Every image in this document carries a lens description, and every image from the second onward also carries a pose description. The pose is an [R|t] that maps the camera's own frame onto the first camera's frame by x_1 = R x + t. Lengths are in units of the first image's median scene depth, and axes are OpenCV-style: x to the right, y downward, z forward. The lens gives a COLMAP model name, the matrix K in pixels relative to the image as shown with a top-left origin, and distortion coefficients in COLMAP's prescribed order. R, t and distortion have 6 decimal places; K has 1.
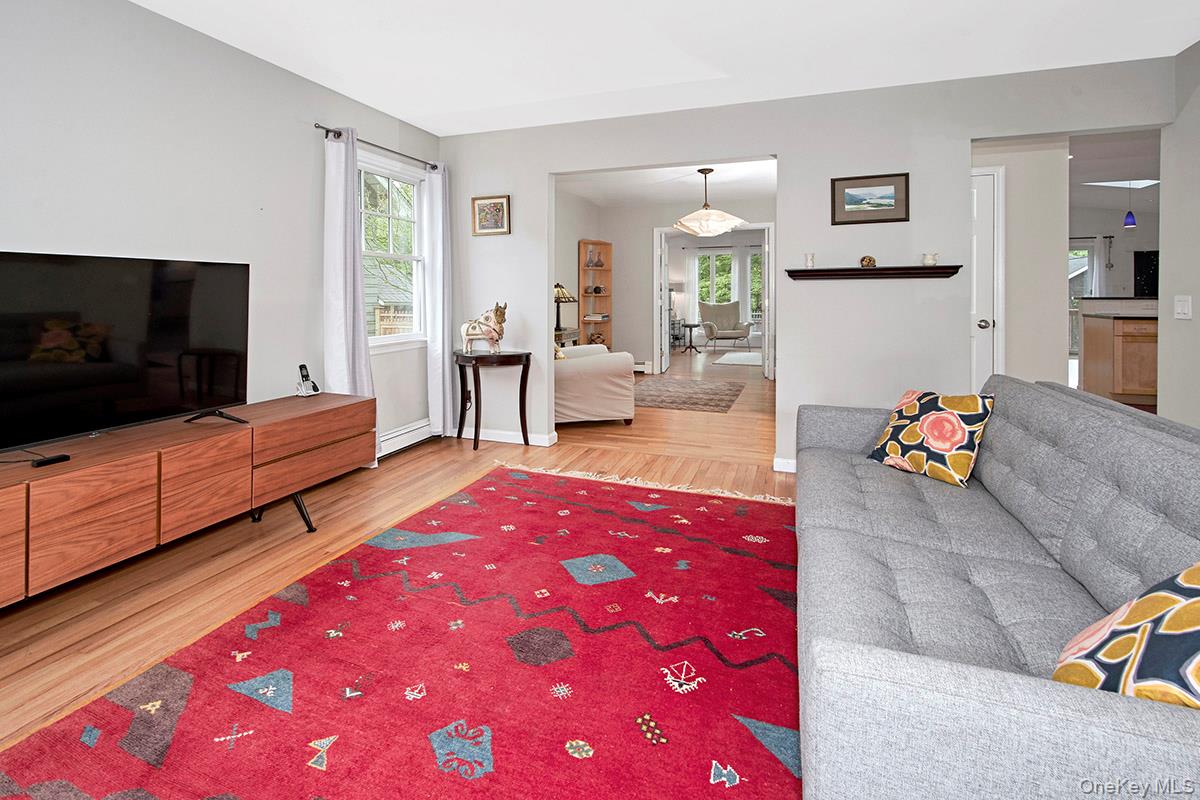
lens RADIAL K [[535.9, 0, 598.1], [0, 535.9, 295.9], [0, 0, 1]] dist [0.005441, 0.000072]
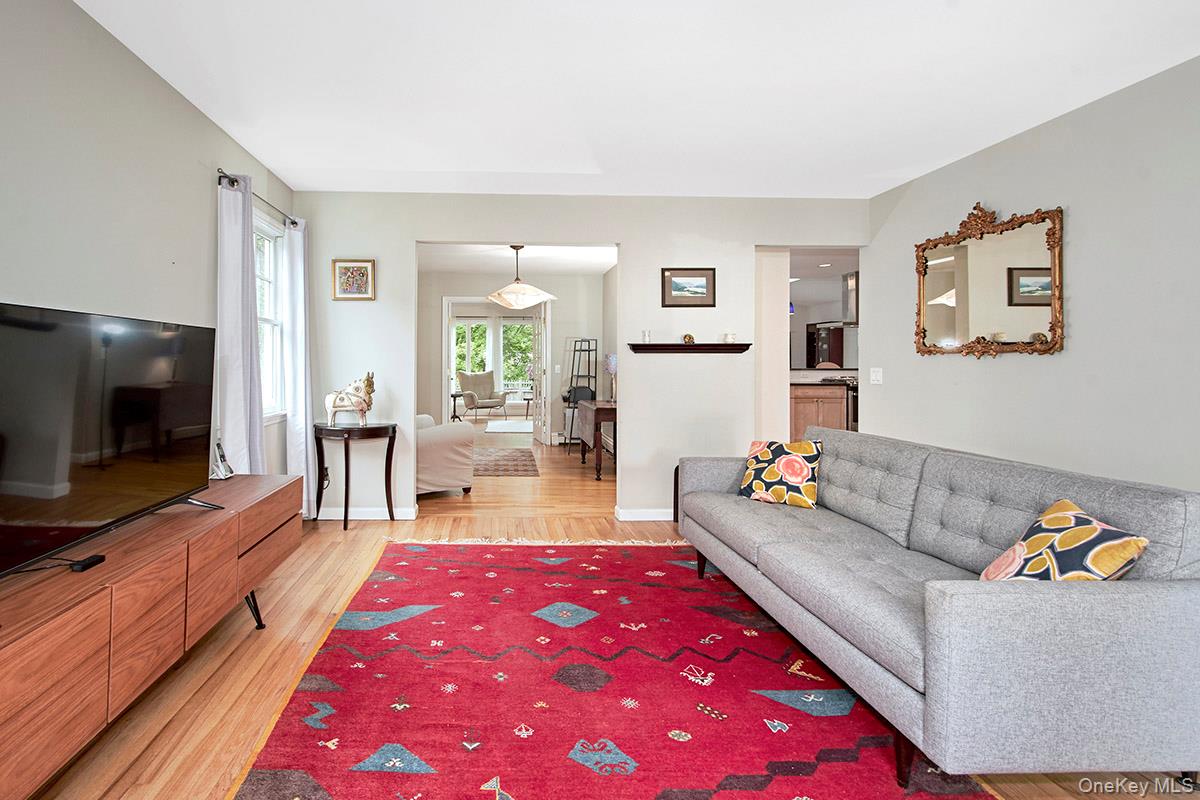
lens RADIAL K [[569.7, 0, 506.0], [0, 569.7, 353.1], [0, 0, 1]] dist [0.010007, -0.000110]
pose [[0.924883, 0.014548, 0.379975, -0.367292], [-0.006973, 0.999749, -0.021302, -0.001476], [-0.380189, 0.017053, 0.924752, -0.031311]]
